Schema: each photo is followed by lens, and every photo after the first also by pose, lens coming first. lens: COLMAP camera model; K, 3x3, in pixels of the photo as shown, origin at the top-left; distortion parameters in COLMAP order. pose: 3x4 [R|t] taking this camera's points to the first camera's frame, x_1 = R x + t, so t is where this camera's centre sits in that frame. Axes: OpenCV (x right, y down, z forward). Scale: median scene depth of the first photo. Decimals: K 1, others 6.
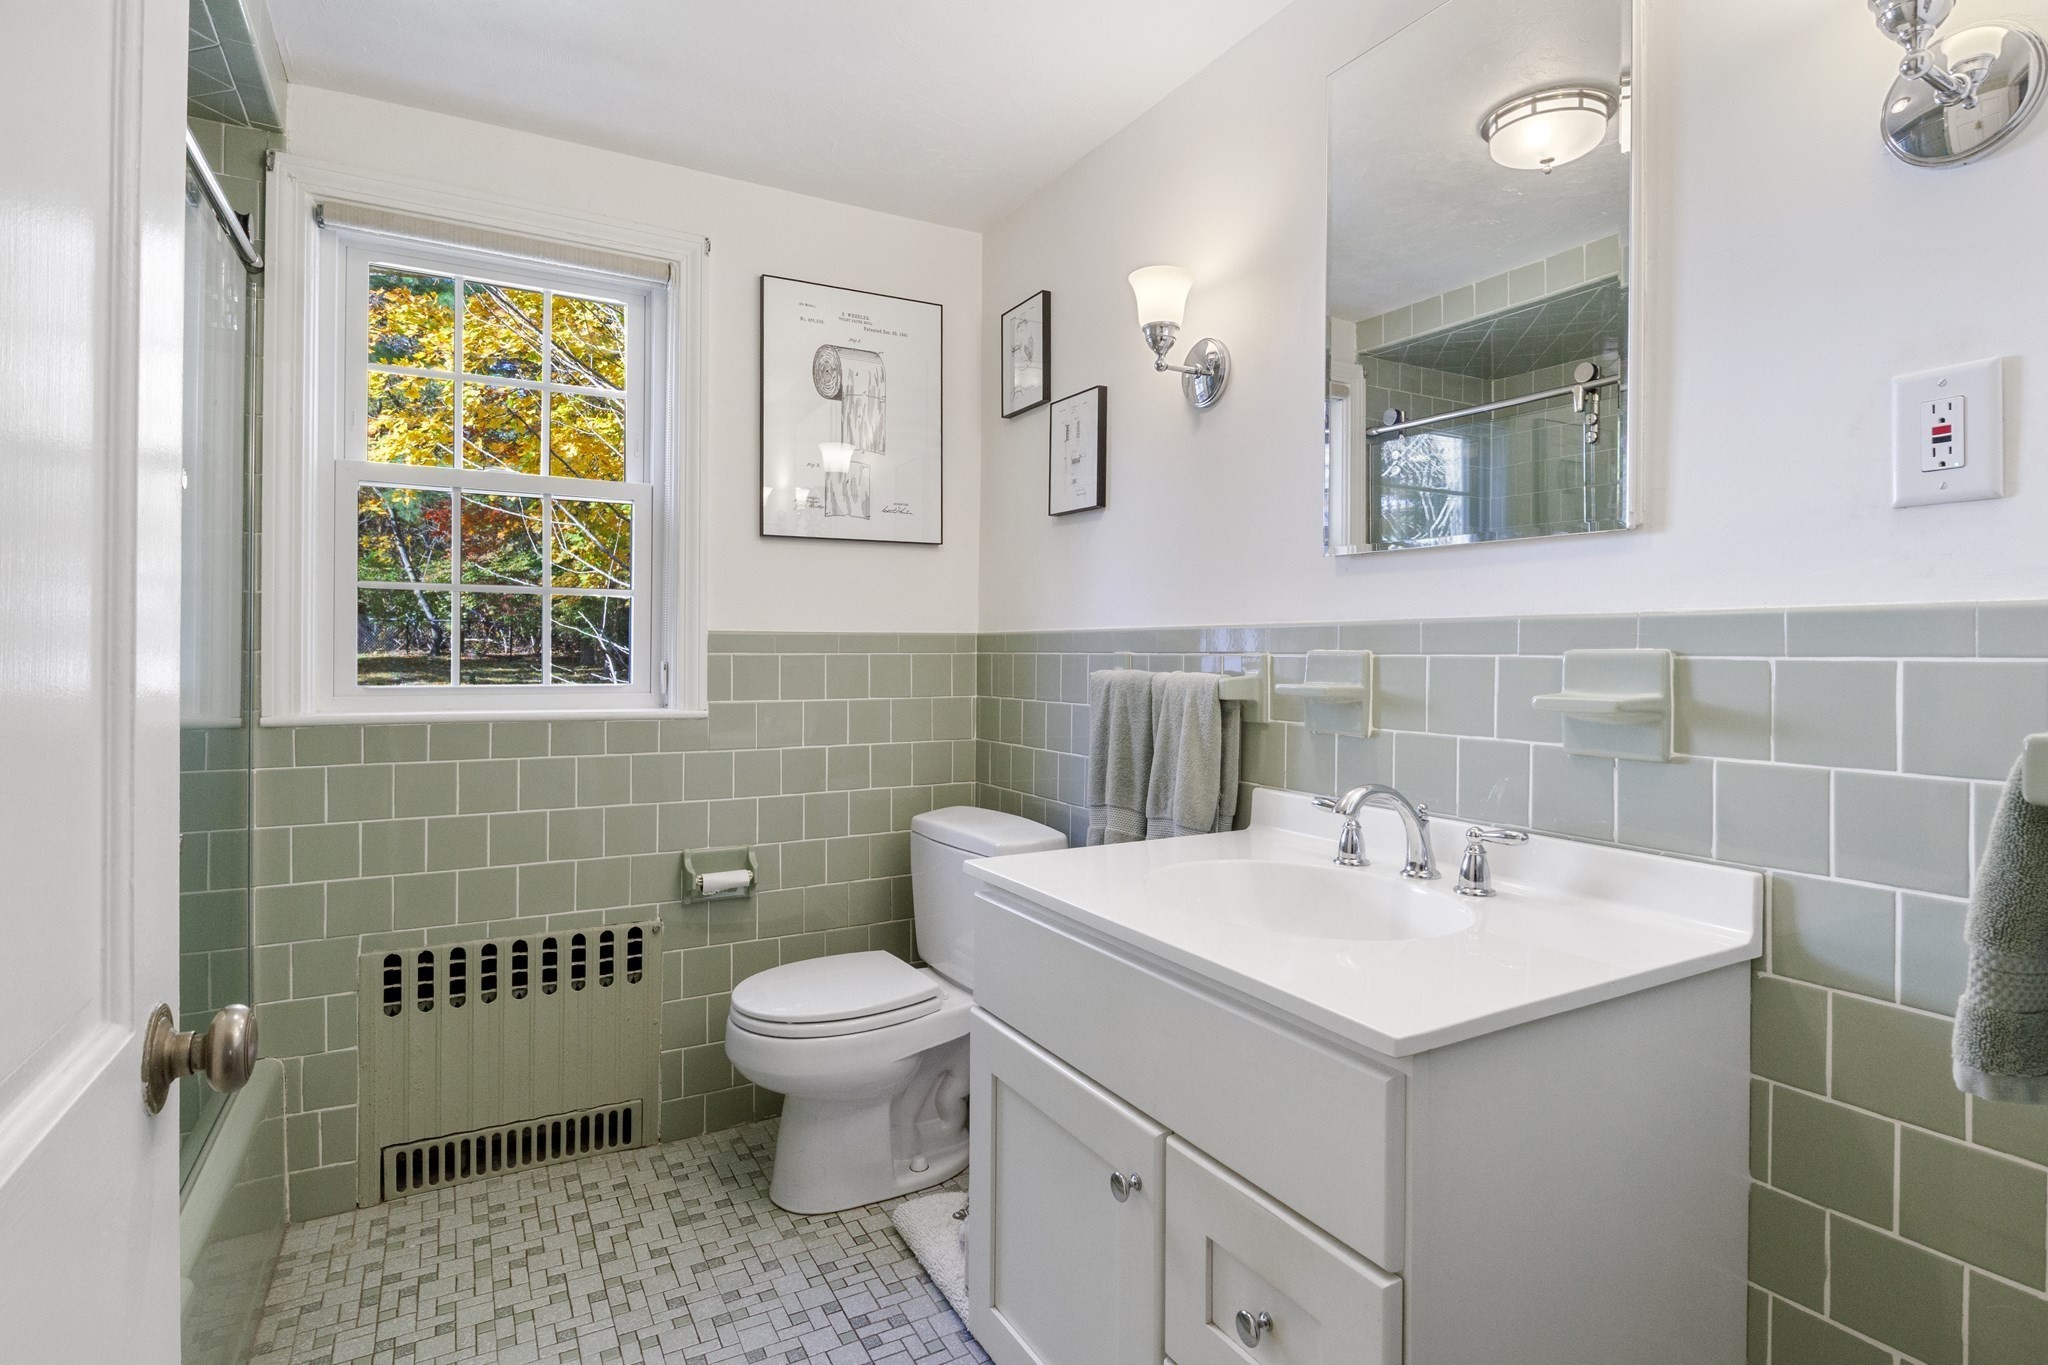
lens RADIAL K [[1035.0, 0, 1022.4], [0, 1035.0, 650.0], [0, 0, 1]] dist [-0.002686, -0.000162]
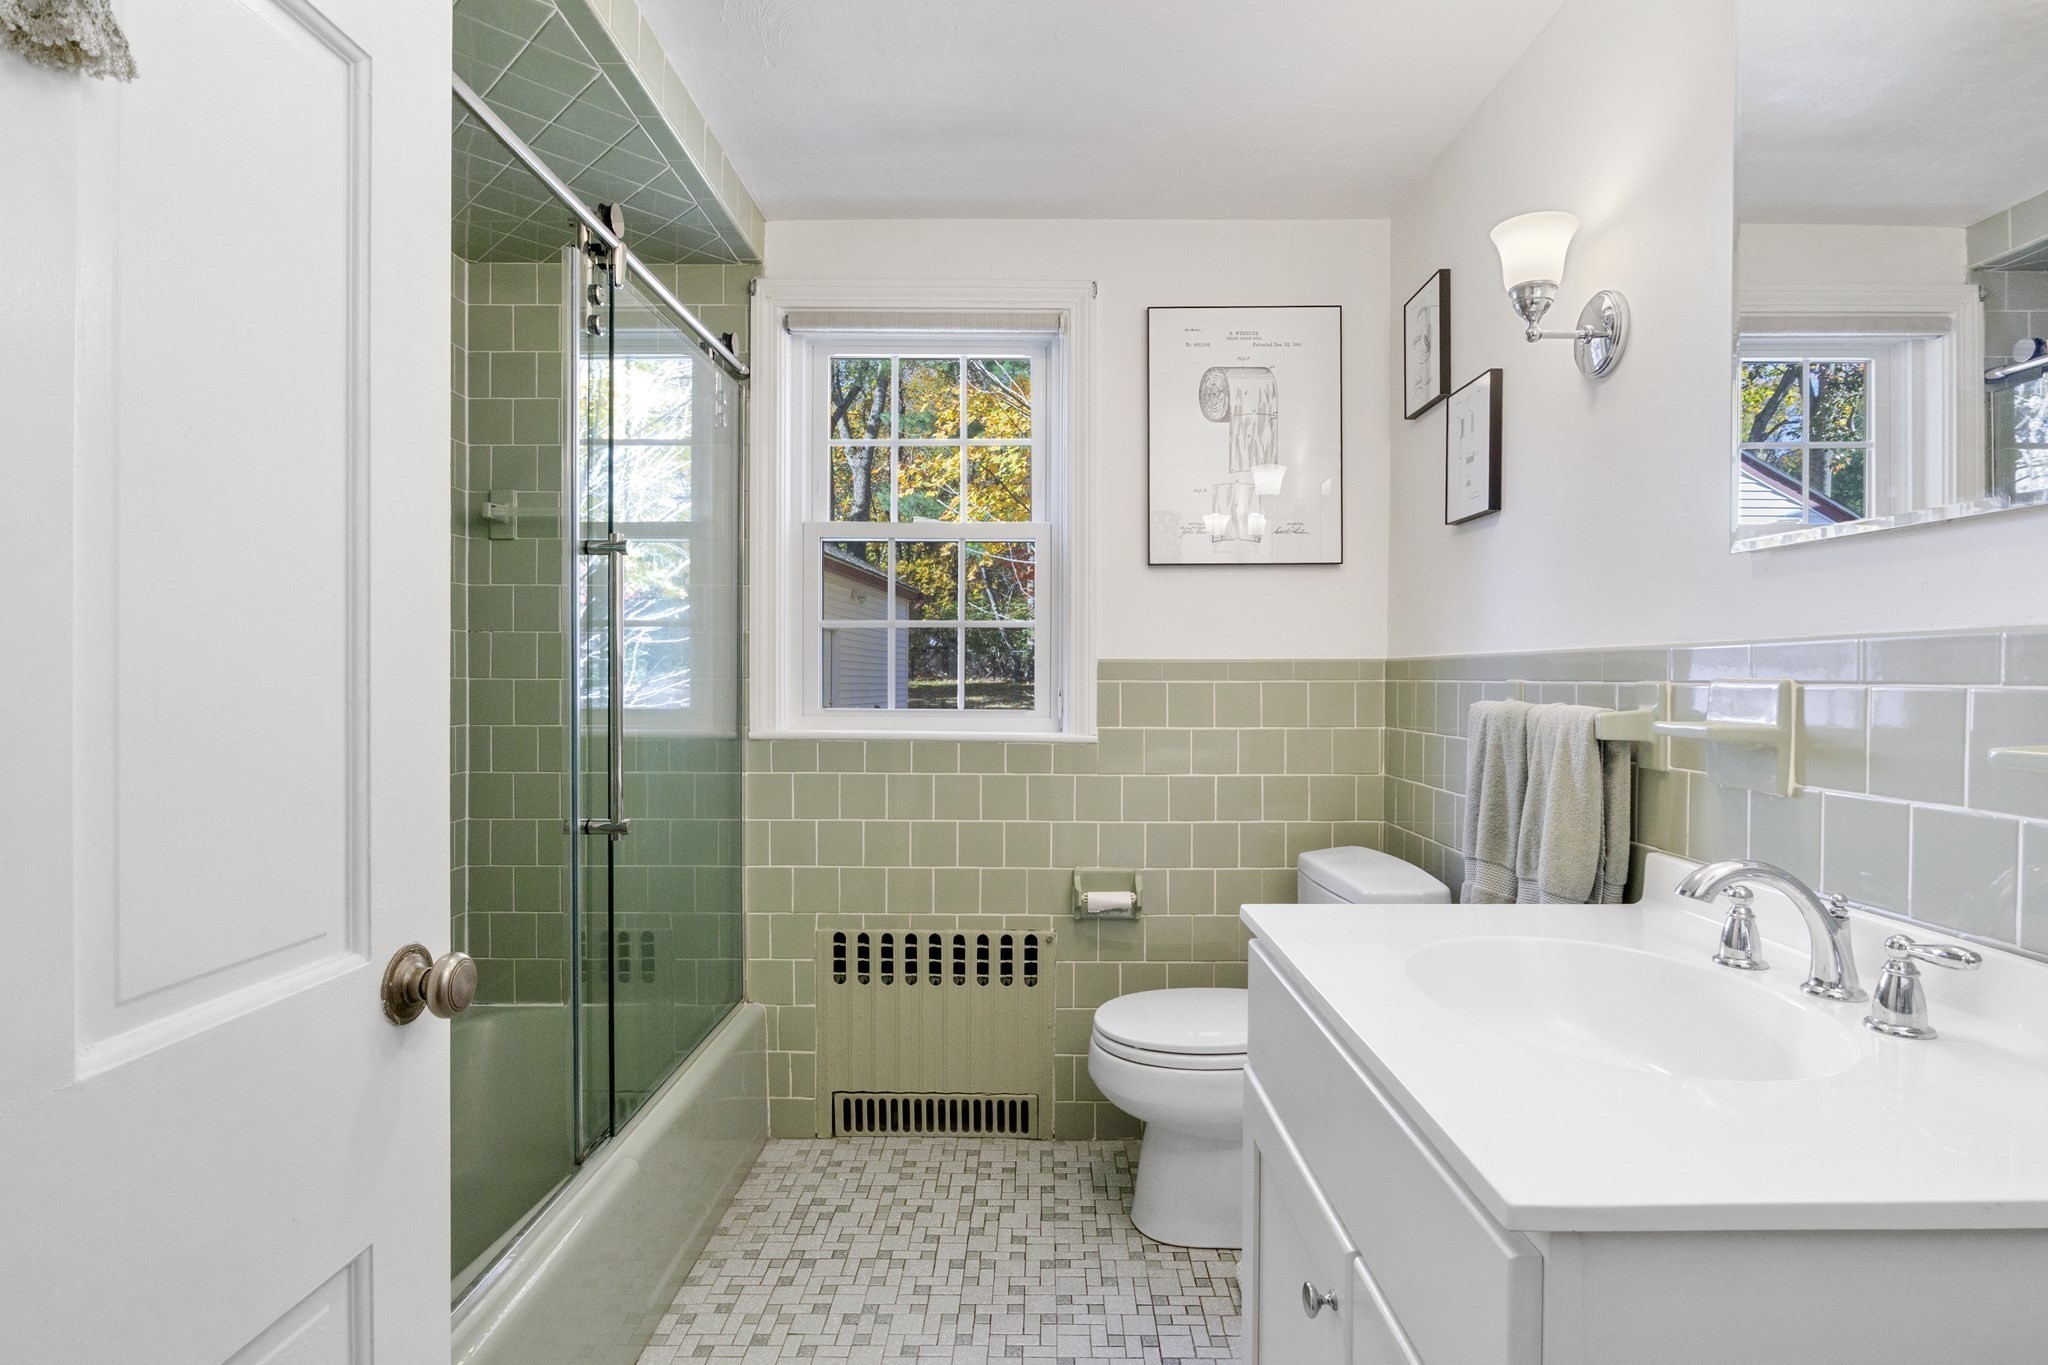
lens RADIAL K [[1026.6, 0, 1024.0], [0, 1026.6, 682.5], [0, 0, 1]] dist [-0.004679, 0.000038]
pose [[0.870420, 0.001358, -0.492307, 0.161561], [0.001420, 0.999985, 0.005268, -0.000846], [0.492307, -0.005284, 0.870406, 0.073132]]
